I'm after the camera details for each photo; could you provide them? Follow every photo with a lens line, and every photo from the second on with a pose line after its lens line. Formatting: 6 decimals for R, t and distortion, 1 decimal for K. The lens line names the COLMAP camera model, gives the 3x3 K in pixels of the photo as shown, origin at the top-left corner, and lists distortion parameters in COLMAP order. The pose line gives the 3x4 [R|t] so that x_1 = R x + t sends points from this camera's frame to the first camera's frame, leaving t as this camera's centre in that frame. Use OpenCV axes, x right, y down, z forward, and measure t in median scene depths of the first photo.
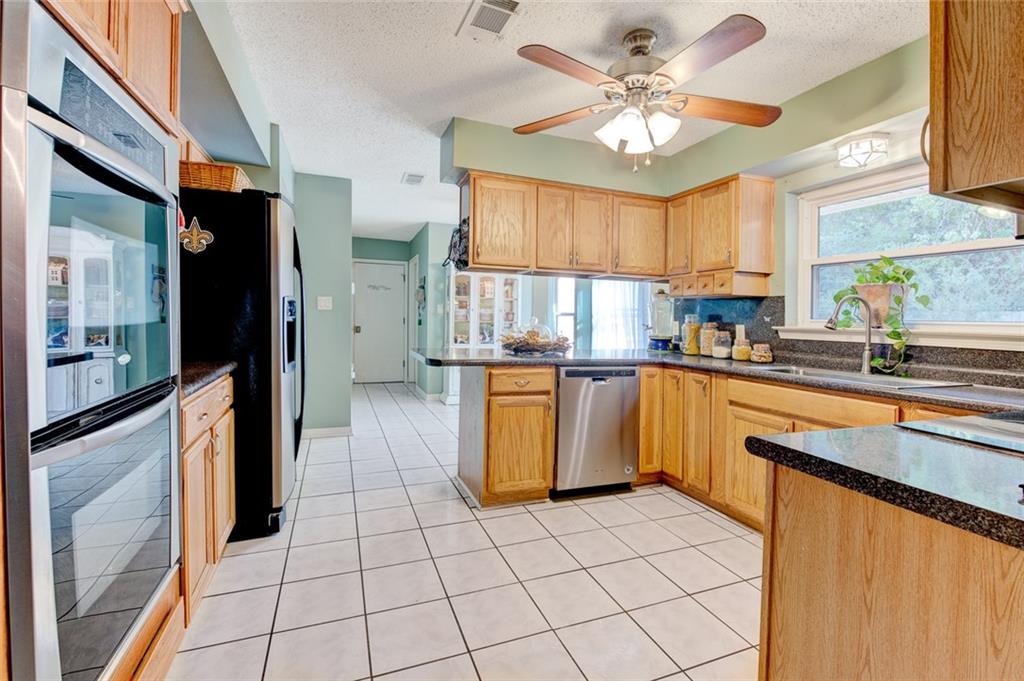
lens RADIAL K [[455.6, 0, 507.2], [0, 455.6, 342.9], [0, 0, 1]] dist [-0.010991, -0.001914]
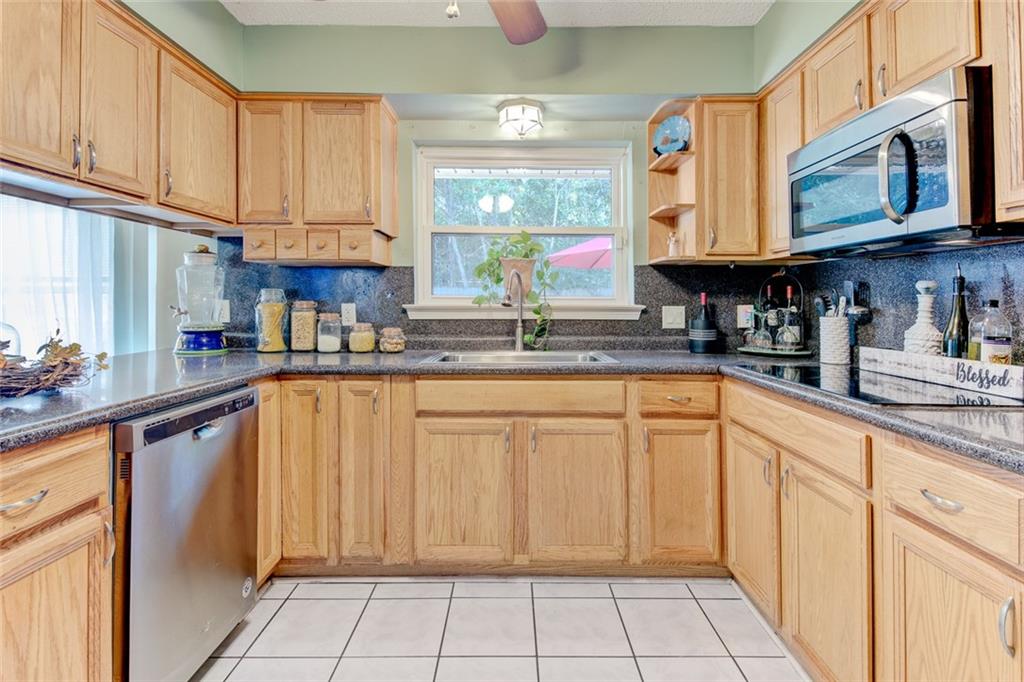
lens RADIAL K [[494.4, 0, 531.2], [0, 494.4, 300.5], [0, 0, 1]] dist [0.002182, -0.005925]
pose [[0.339868, -0.016918, 0.940321, -0.149677], [0.055259, 0.998470, -0.002008, -0.029502], [-0.938849, 0.052644, 0.340282, 0.503203]]
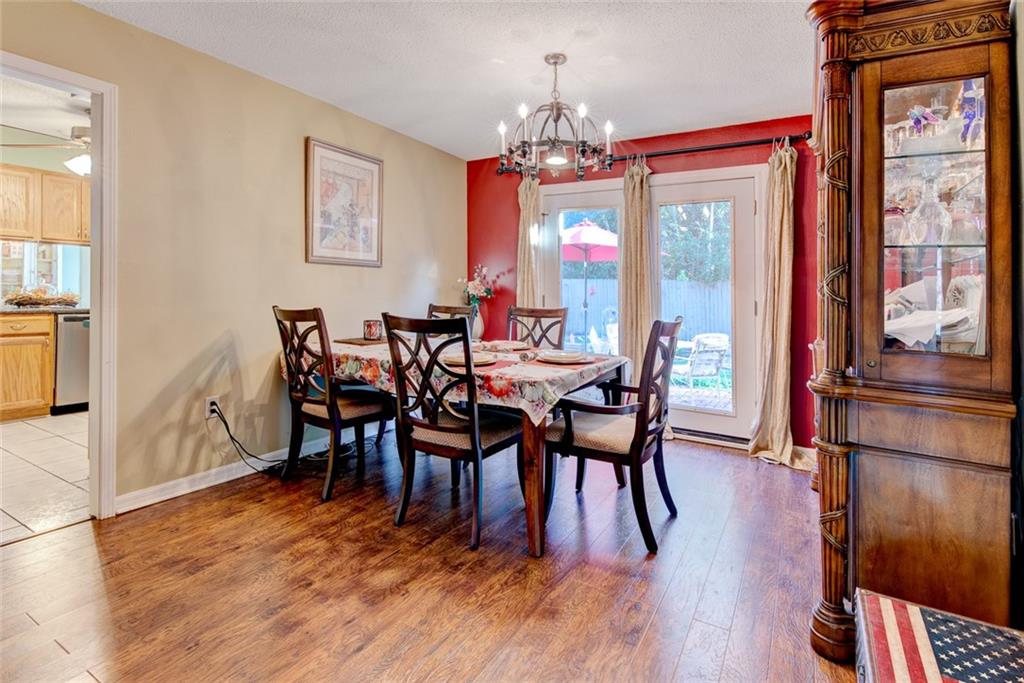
lens RADIAL K [[494.4, 0, 507.2], [0, 494.4, 299.7], [0, 0, 1]] dist [0.002182, -0.005925]
pose [[0.771962, -0.013135, 0.635533, 0.202937], [0.026954, 0.999564, -0.012081, 0.058518], [-0.635097, 0.026456, 0.771980, -0.926269]]
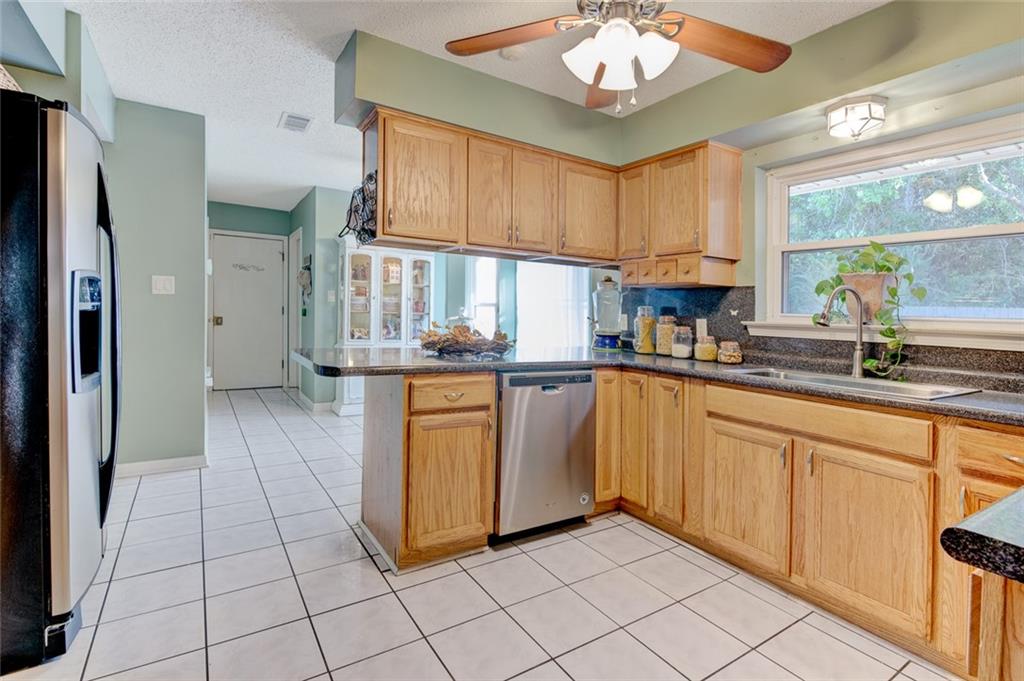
lens RADIAL K [[494.4, 0, 512.4], [0, 494.4, 336.7], [0, 0, 1]] dist [0.002182, -0.005925]
pose [[0.977685, -0.001643, 0.210070, -0.039342], [0.001267, 0.999997, 0.001925, -0.009673], [-0.210073, -0.001616, 0.977684, 0.176123]]
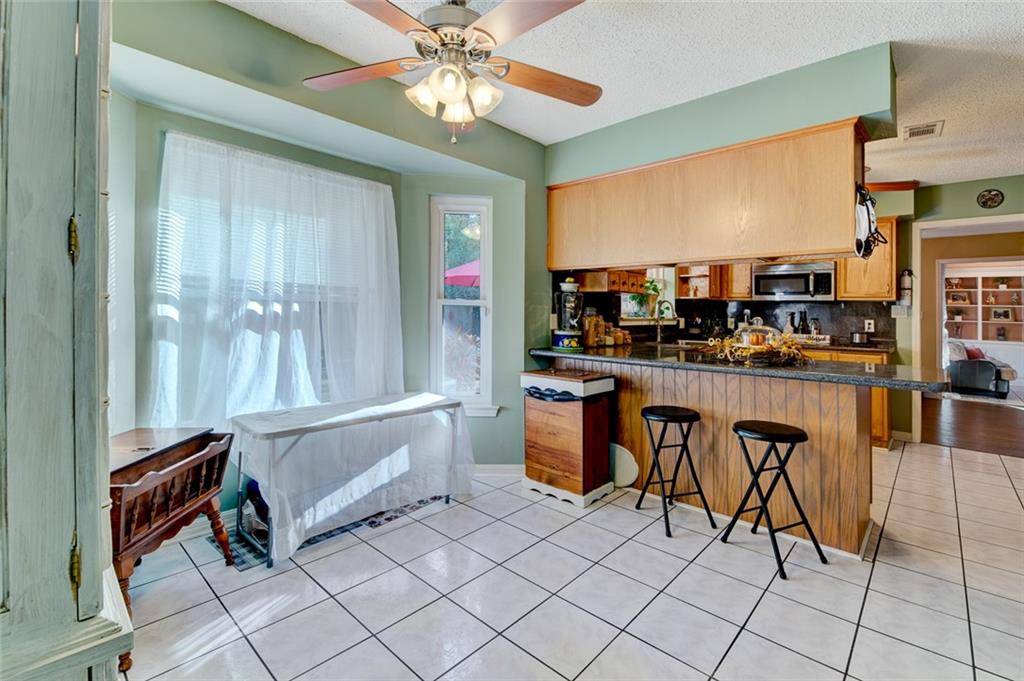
lens RADIAL K [[455.6, 0, 527.7], [0, 455.6, 303.2], [0, 0, 1]] dist [-0.010991, -0.001914]
pose [[-0.455190, -0.010955, 0.890327, -0.533334], [0.019646, 0.999557, 0.022343, -0.117749], [-0.890178, 0.027661, -0.454773, 1.919690]]
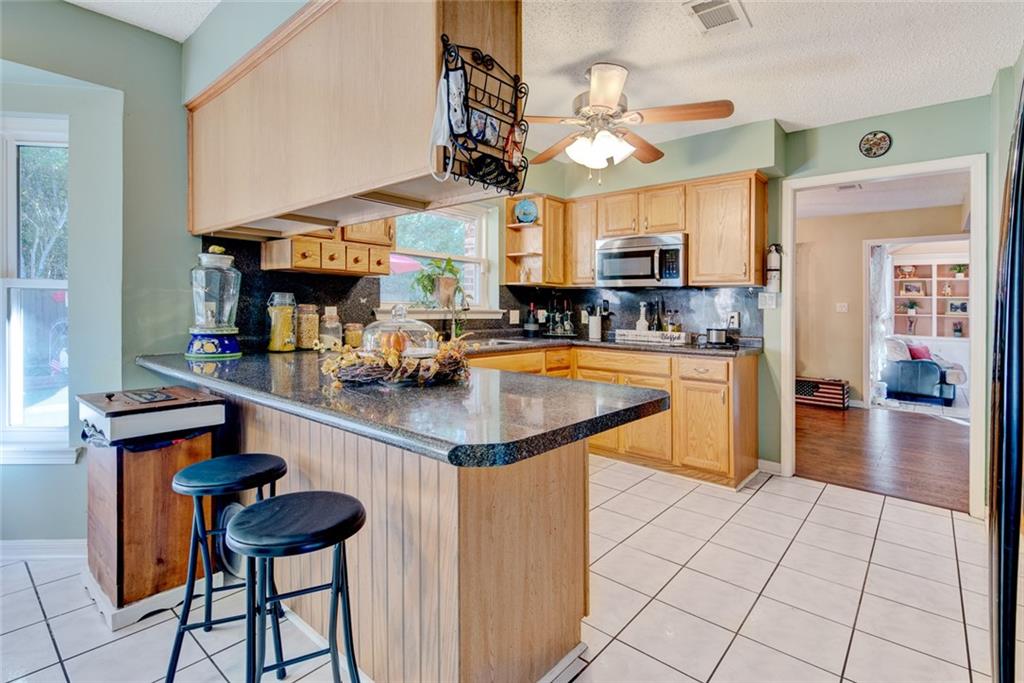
lens RADIAL K [[494.4, 0, 522.1], [0, 494.4, 301.1], [0, 0, 1]] dist [0.002182, -0.005925]
pose [[-0.502369, -0.018833, 0.864448, -0.513624], [0.017789, 0.999326, 0.032109, -0.081674], [-0.864470, 0.031508, -0.501696, 1.280109]]
